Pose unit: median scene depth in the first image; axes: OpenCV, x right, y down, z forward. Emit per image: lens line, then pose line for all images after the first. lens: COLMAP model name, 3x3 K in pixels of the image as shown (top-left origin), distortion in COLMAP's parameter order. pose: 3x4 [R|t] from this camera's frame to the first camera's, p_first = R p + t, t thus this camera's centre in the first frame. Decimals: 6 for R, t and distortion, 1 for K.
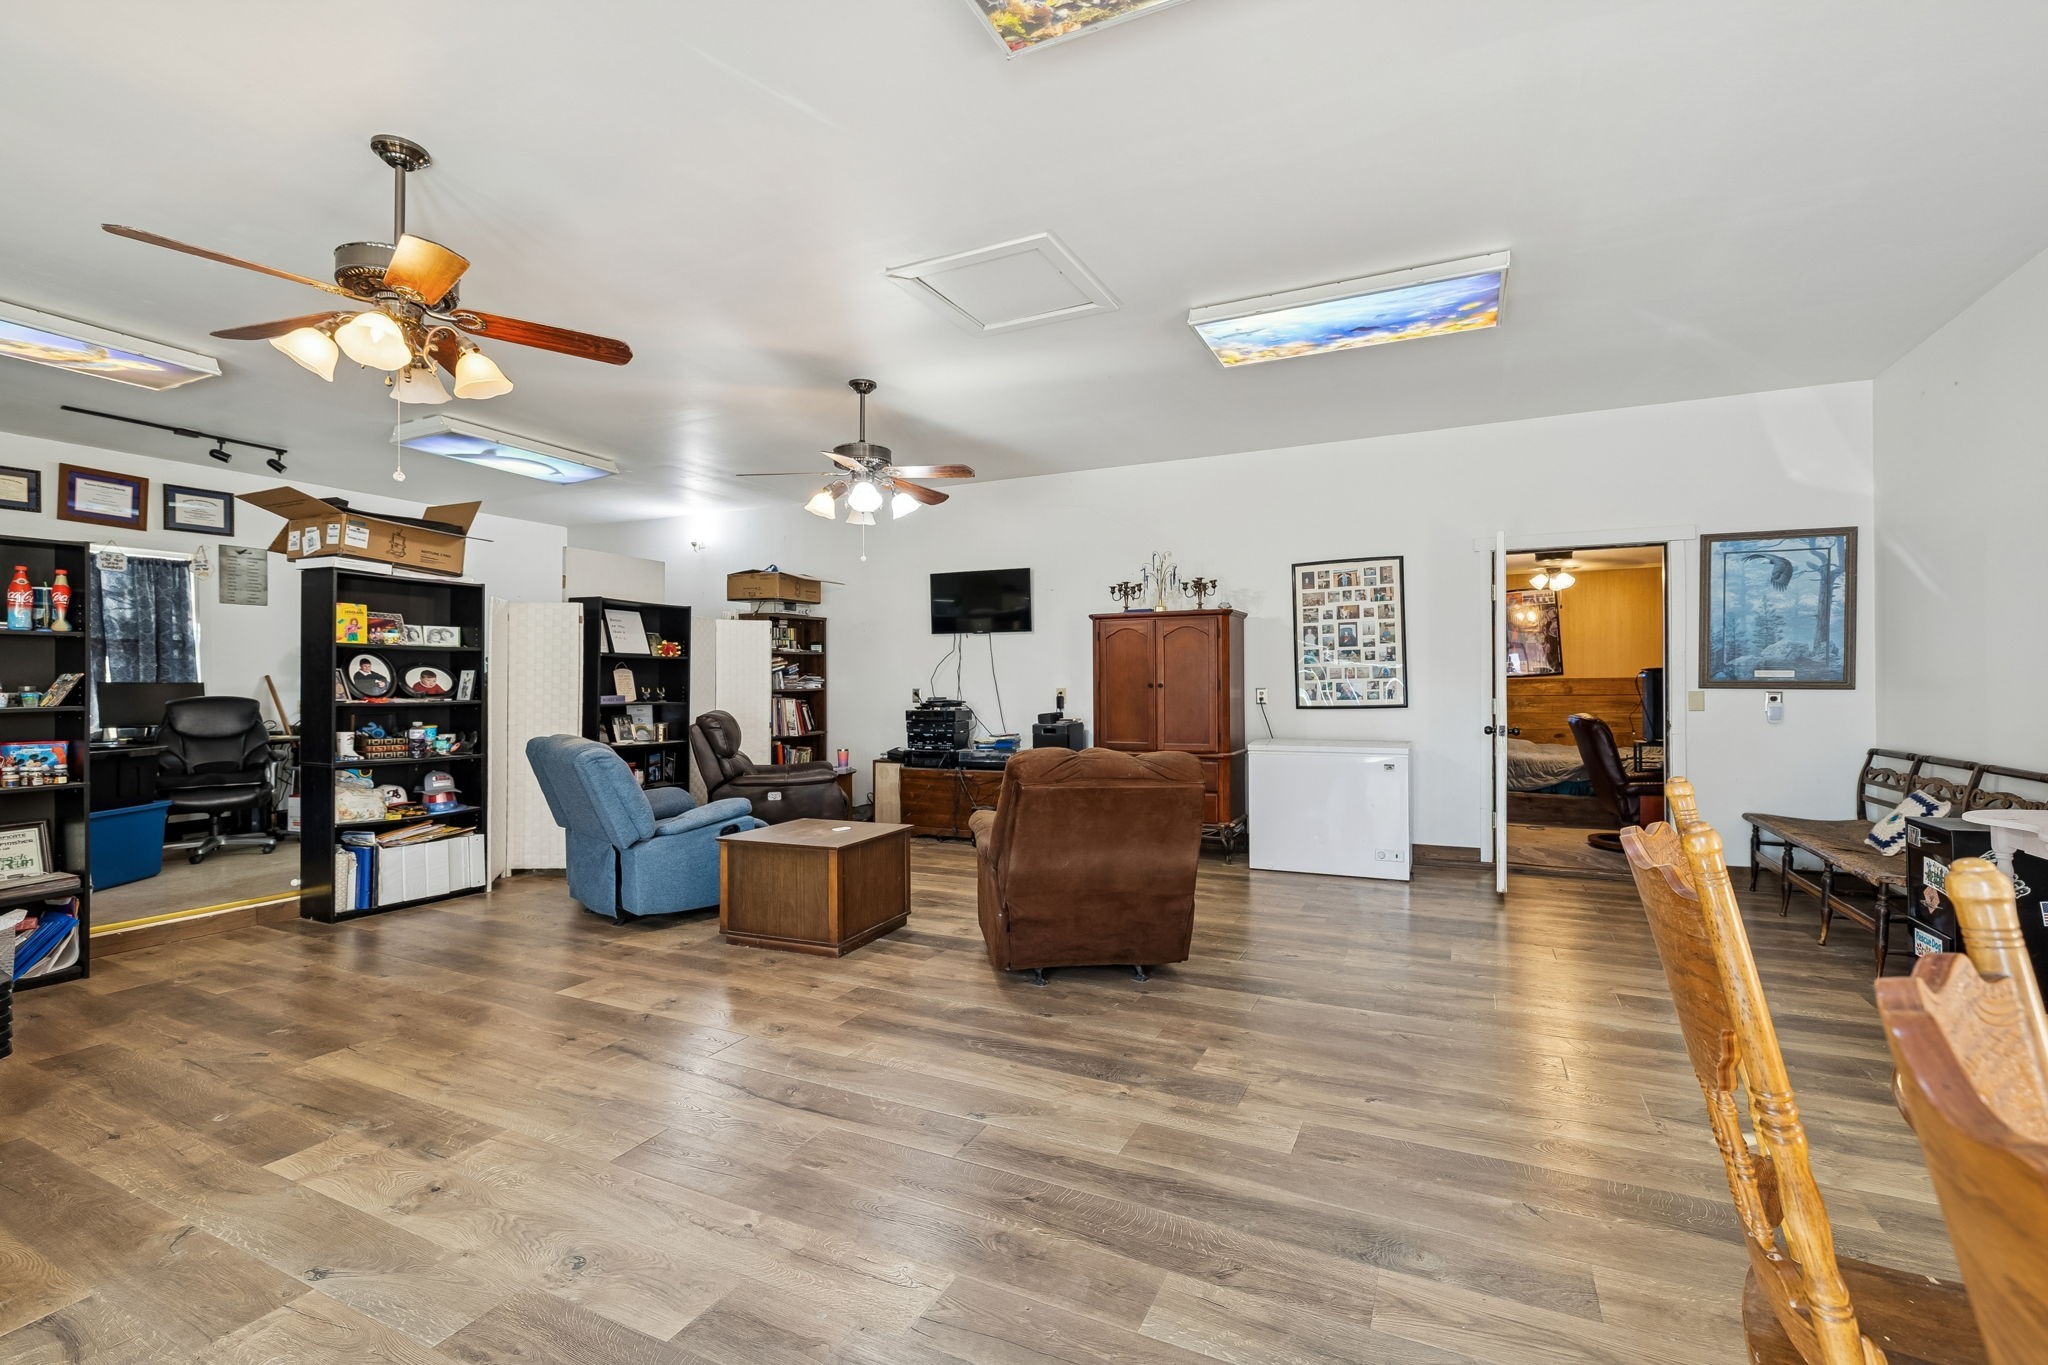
lens RADIAL K [[850.4, 0, 1032.4], [0, 850.4, 683.6], [0, 0, 1]] dist [-0.000156, 0.000191]
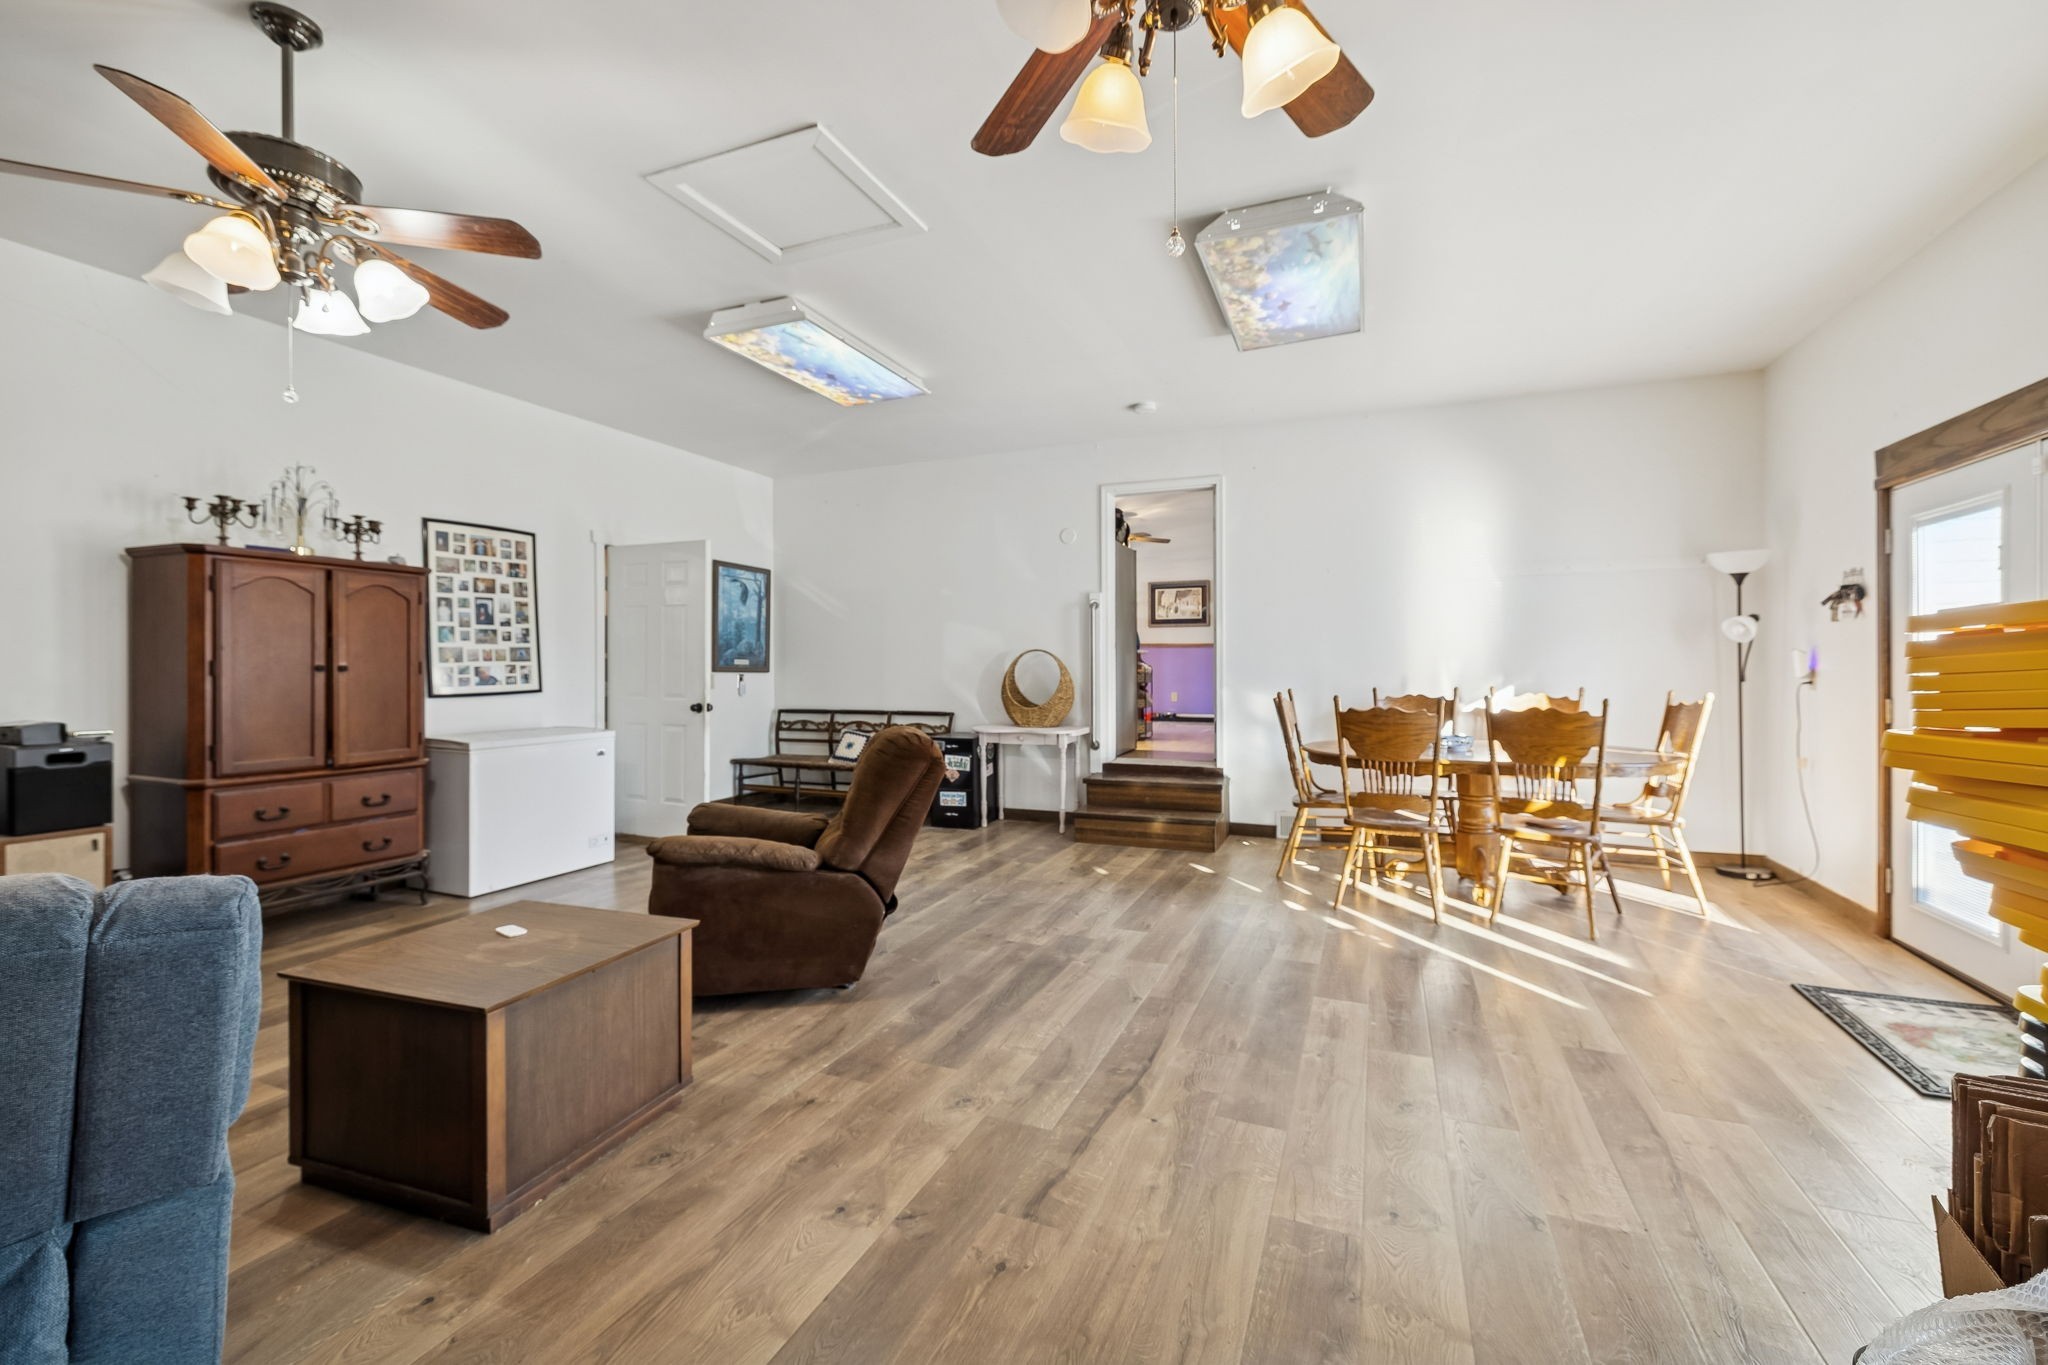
lens RADIAL K [[850.4, 0, 1034.4], [0, 850.4, 673.2], [0, 0, 1]] dist [-0.000156, 0.000191]
pose [[-0.027928, -0.001947, 0.999608, -0.799455], [-0.002037, 0.999996, 0.001890, 0.005501], [-0.999608, -0.001983, -0.027932, 0.704261]]
